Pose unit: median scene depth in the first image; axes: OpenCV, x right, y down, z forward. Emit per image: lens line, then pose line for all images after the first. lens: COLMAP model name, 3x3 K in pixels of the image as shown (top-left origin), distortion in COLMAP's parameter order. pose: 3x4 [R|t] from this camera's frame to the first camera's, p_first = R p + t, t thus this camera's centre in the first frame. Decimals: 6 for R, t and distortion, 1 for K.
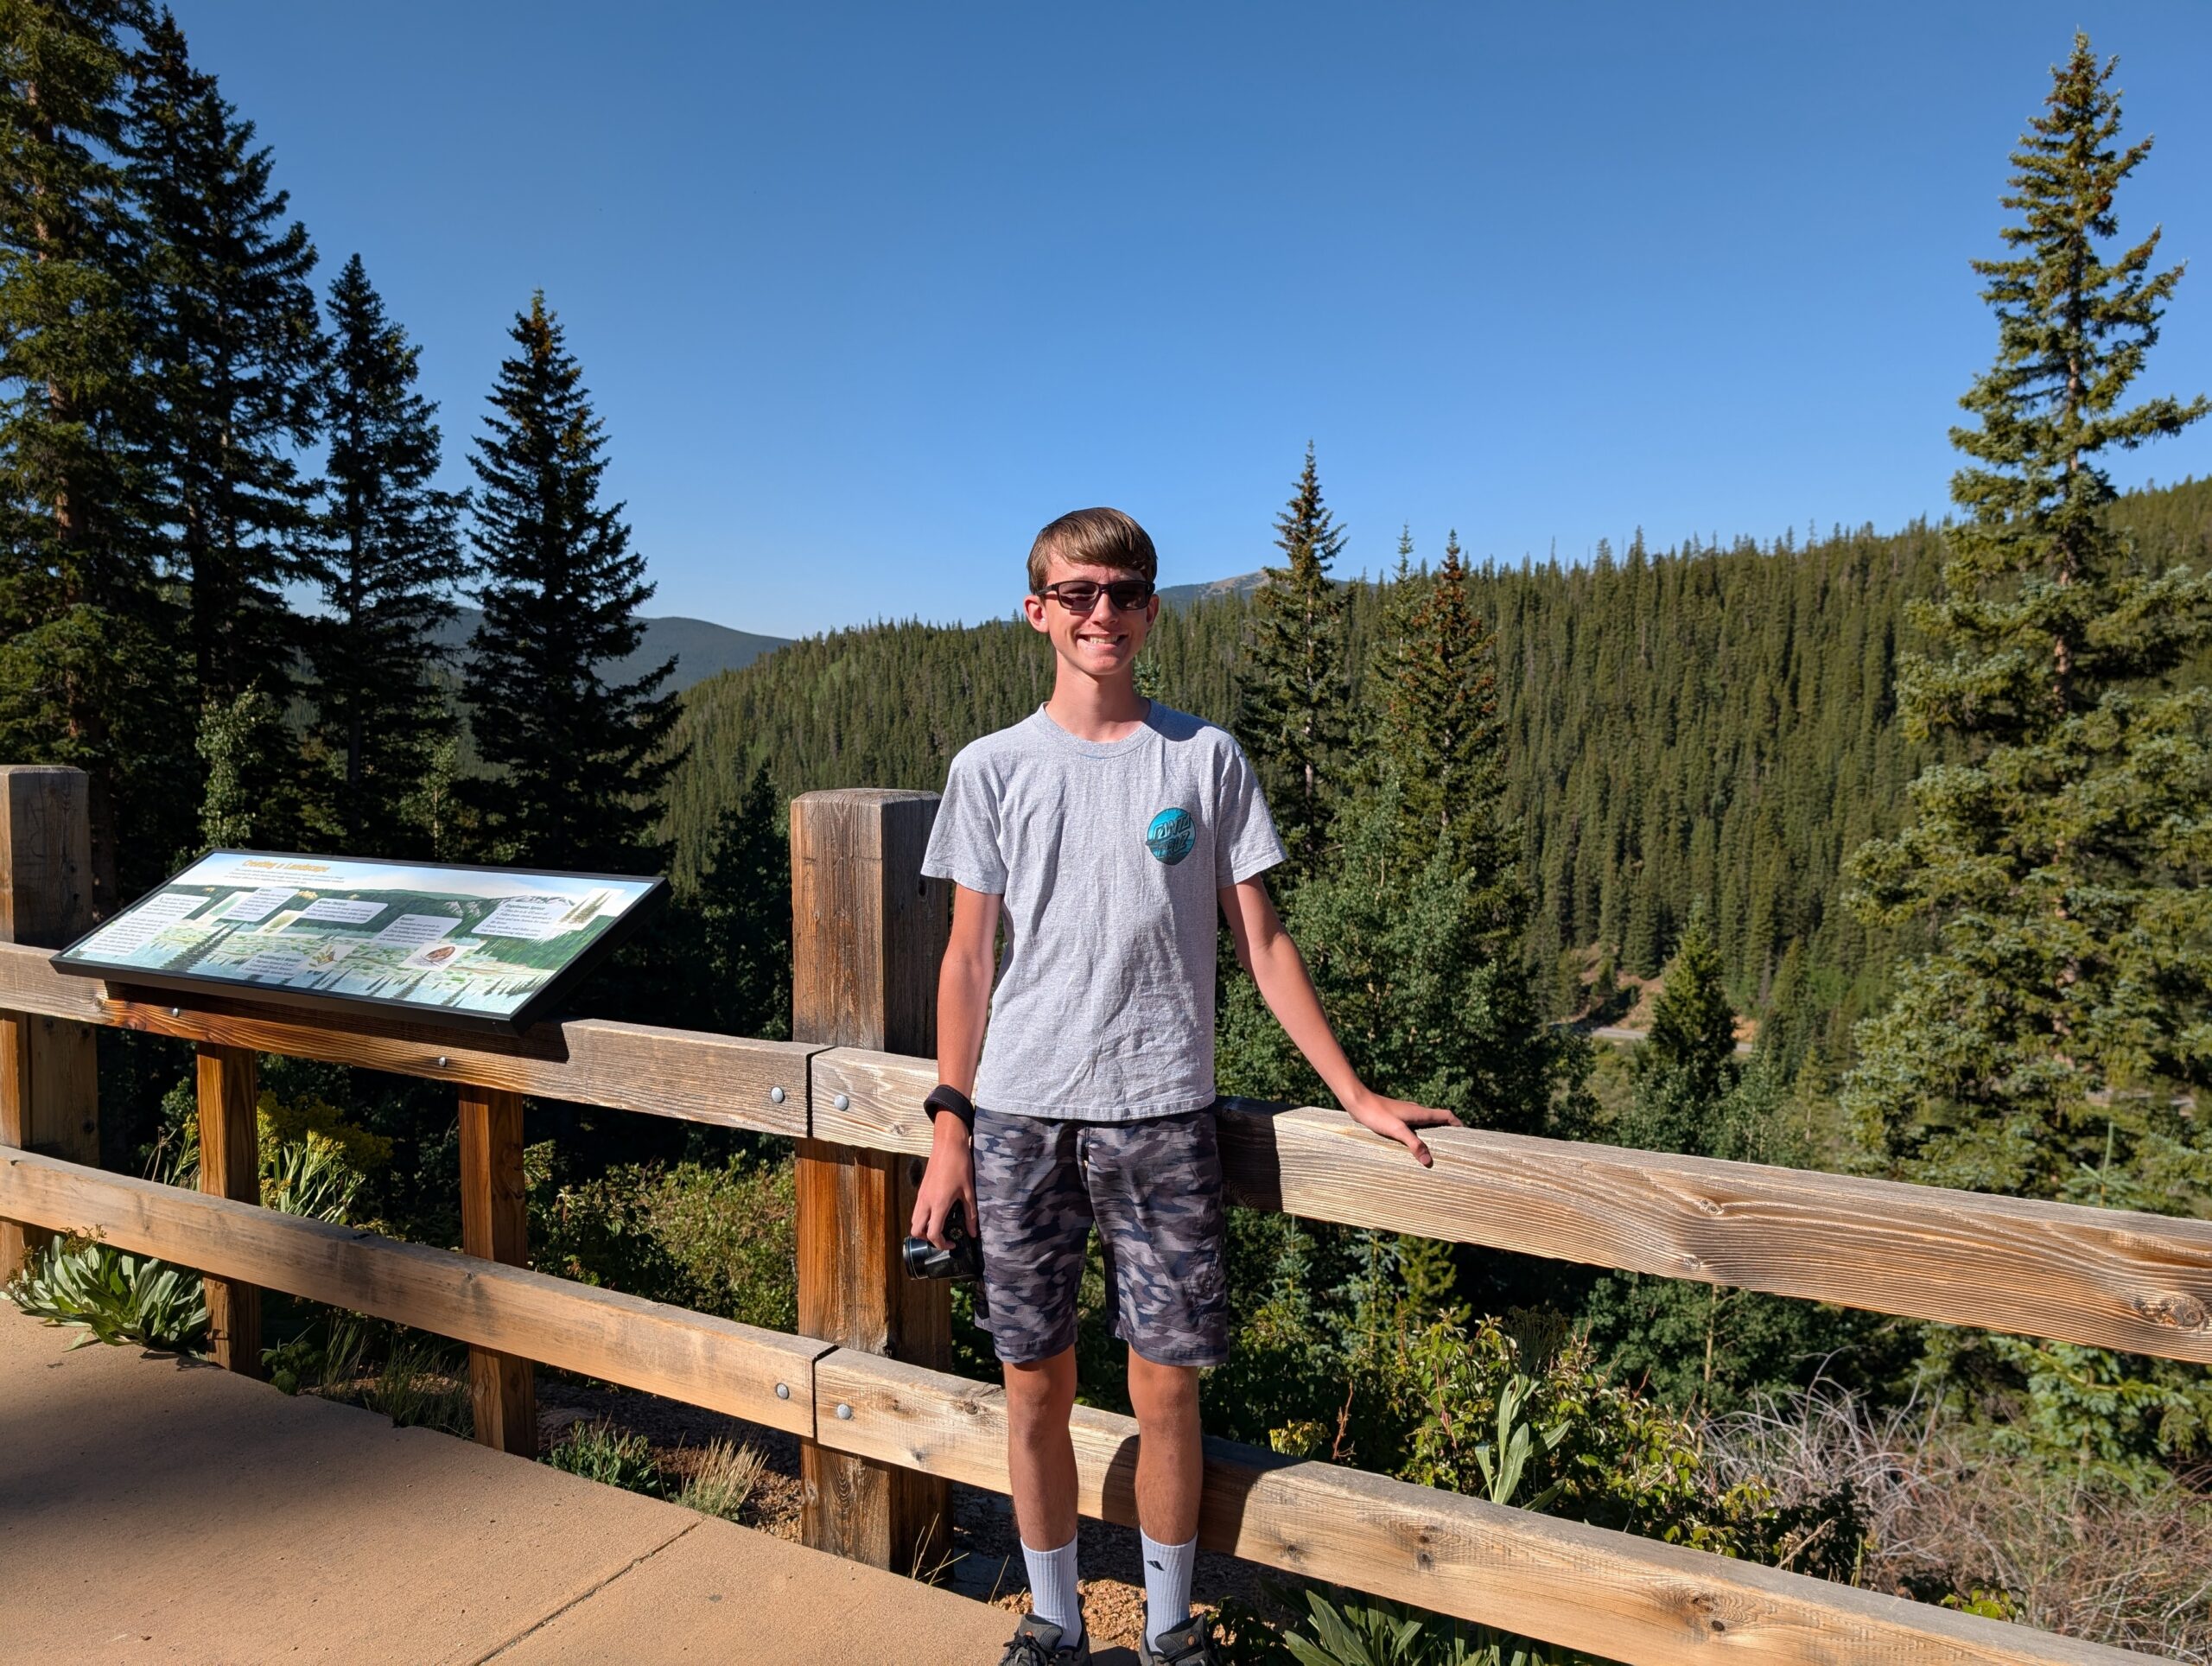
lens RADIAL K [[1676.8, 0, 1110.0], [0, 1676.8, 838.4], [0, 0, 1]] dist [0.017216, -0.008672]
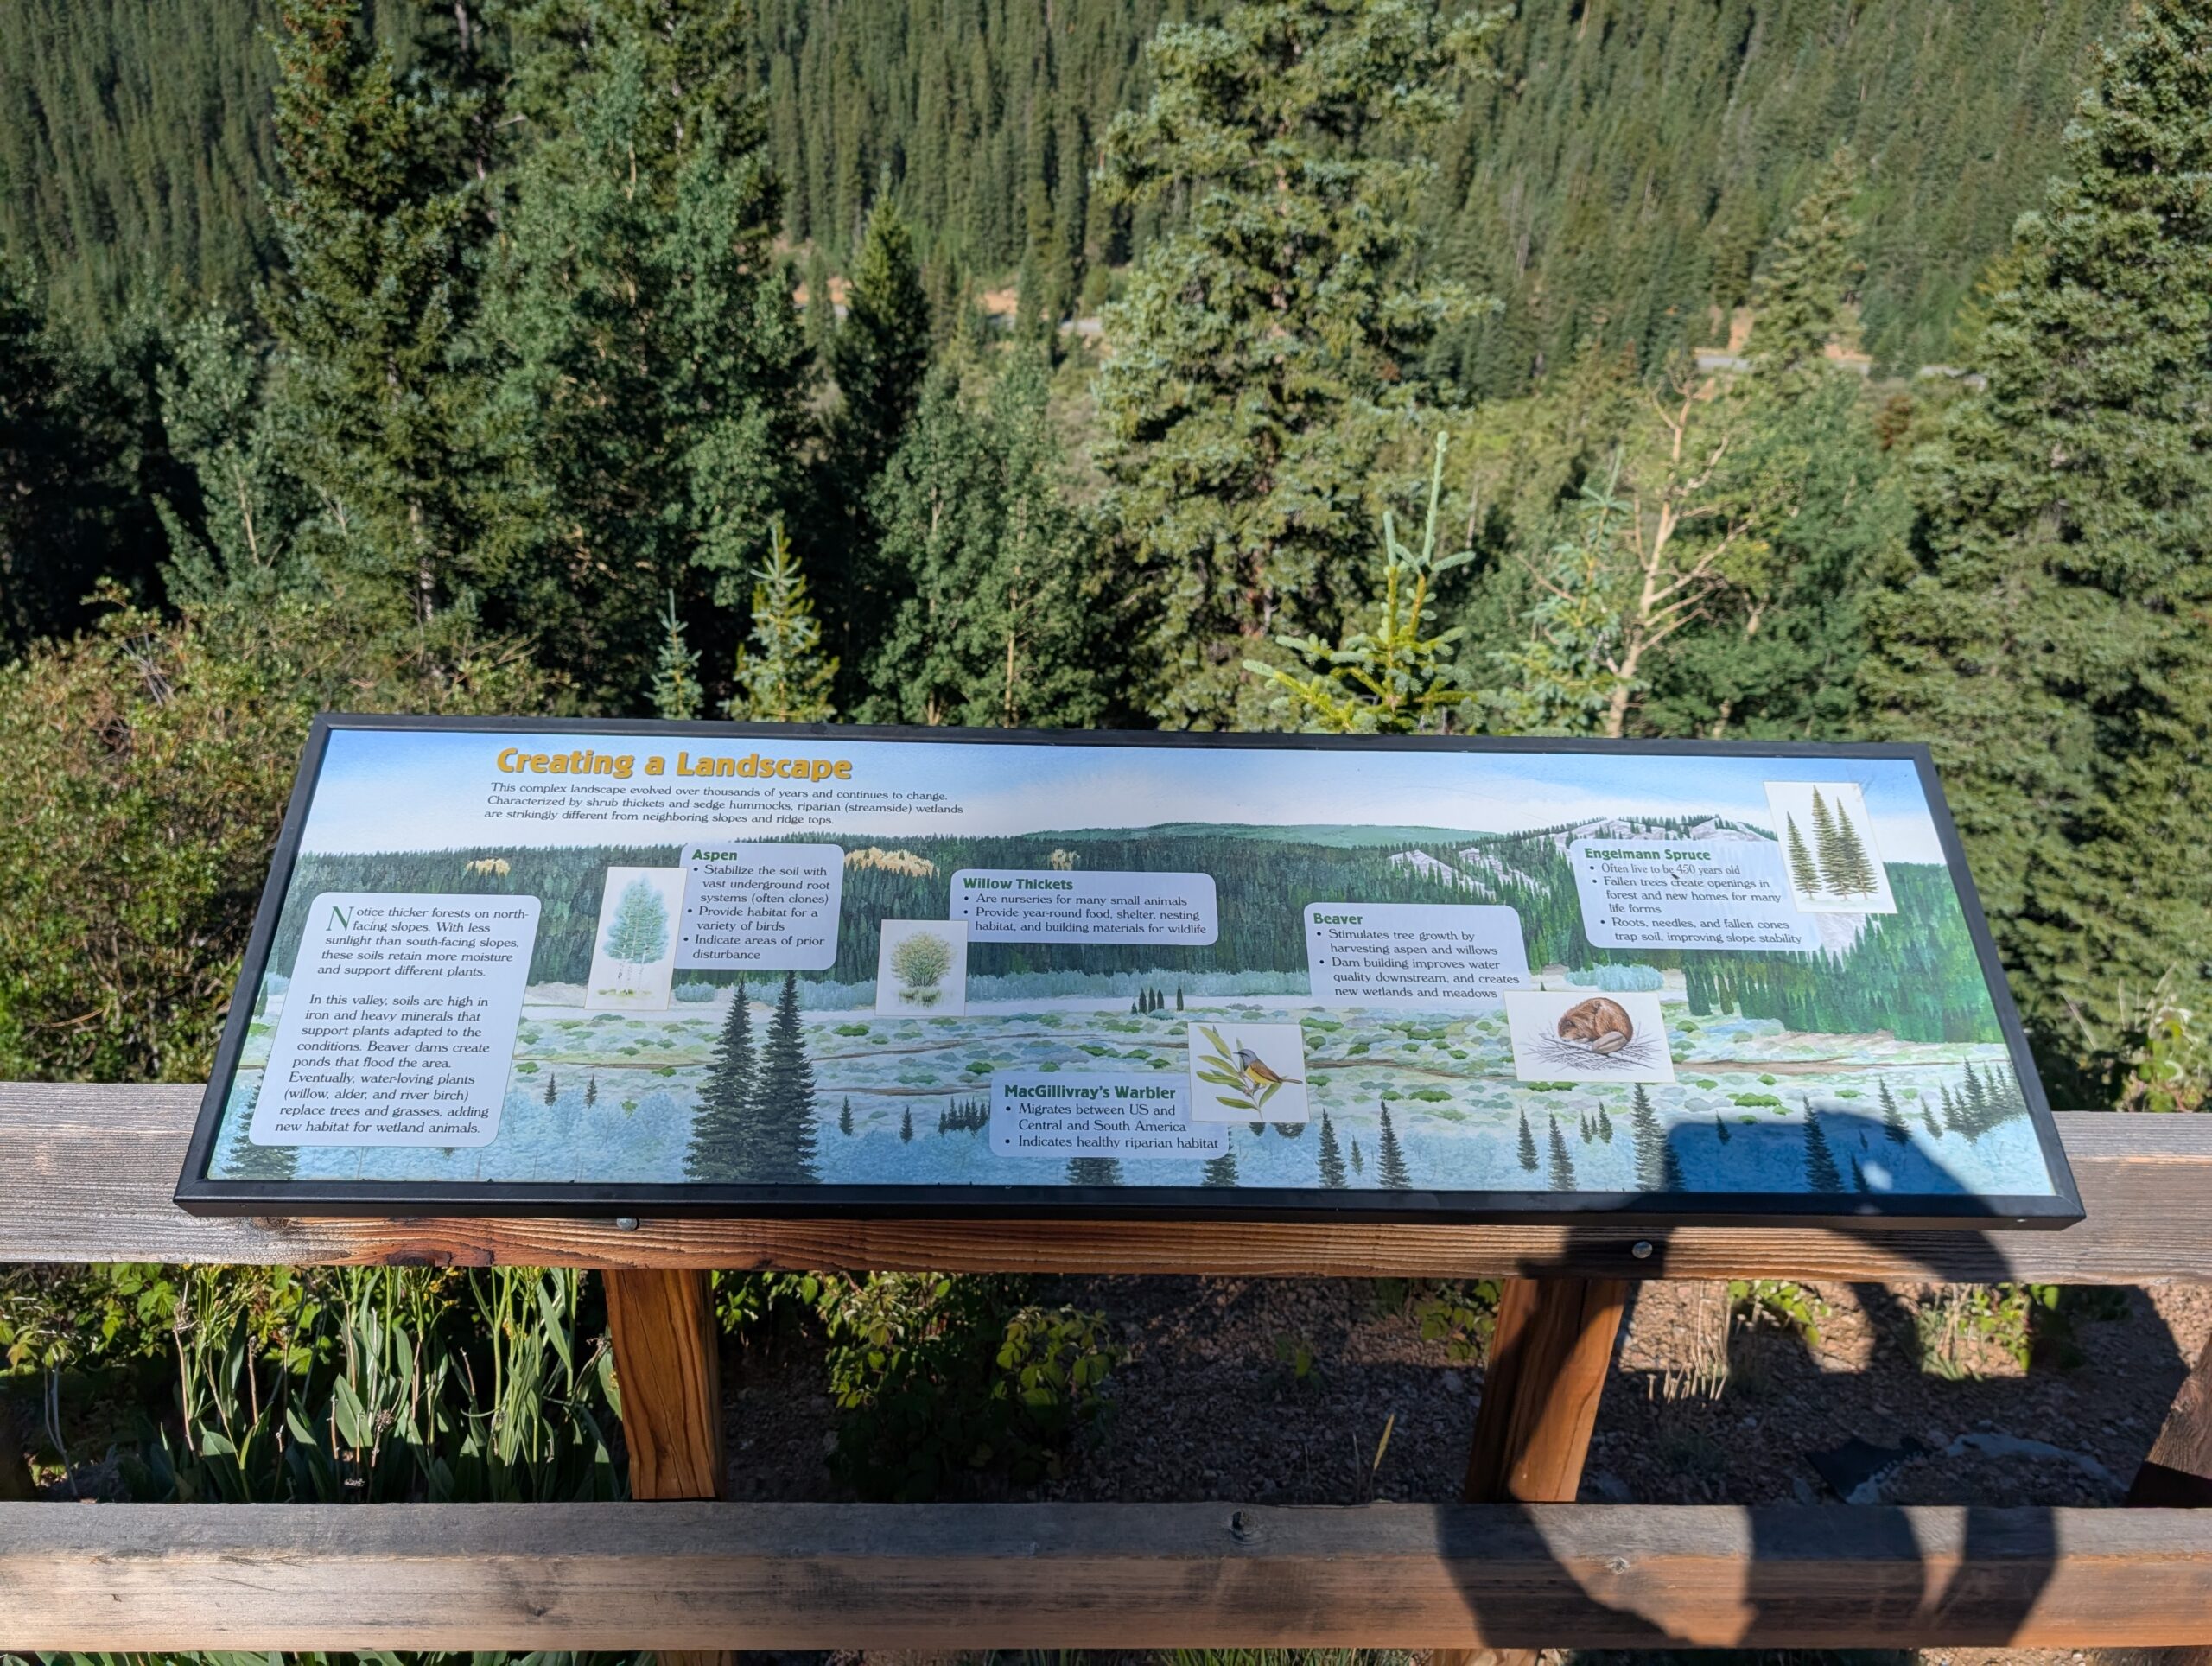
lens RADIAL K [[1676.8, 0, 1104.5], [0, 1676.8, 831.7], [0, 0, 1]] dist [0.017216, -0.008672]
pose [[0.847306, -0.223401, 0.481835, -0.117443], [0.003121, 0.909309, 0.416111, -0.025881], [-0.531096, -0.351069, 0.771160, 0.126309]]
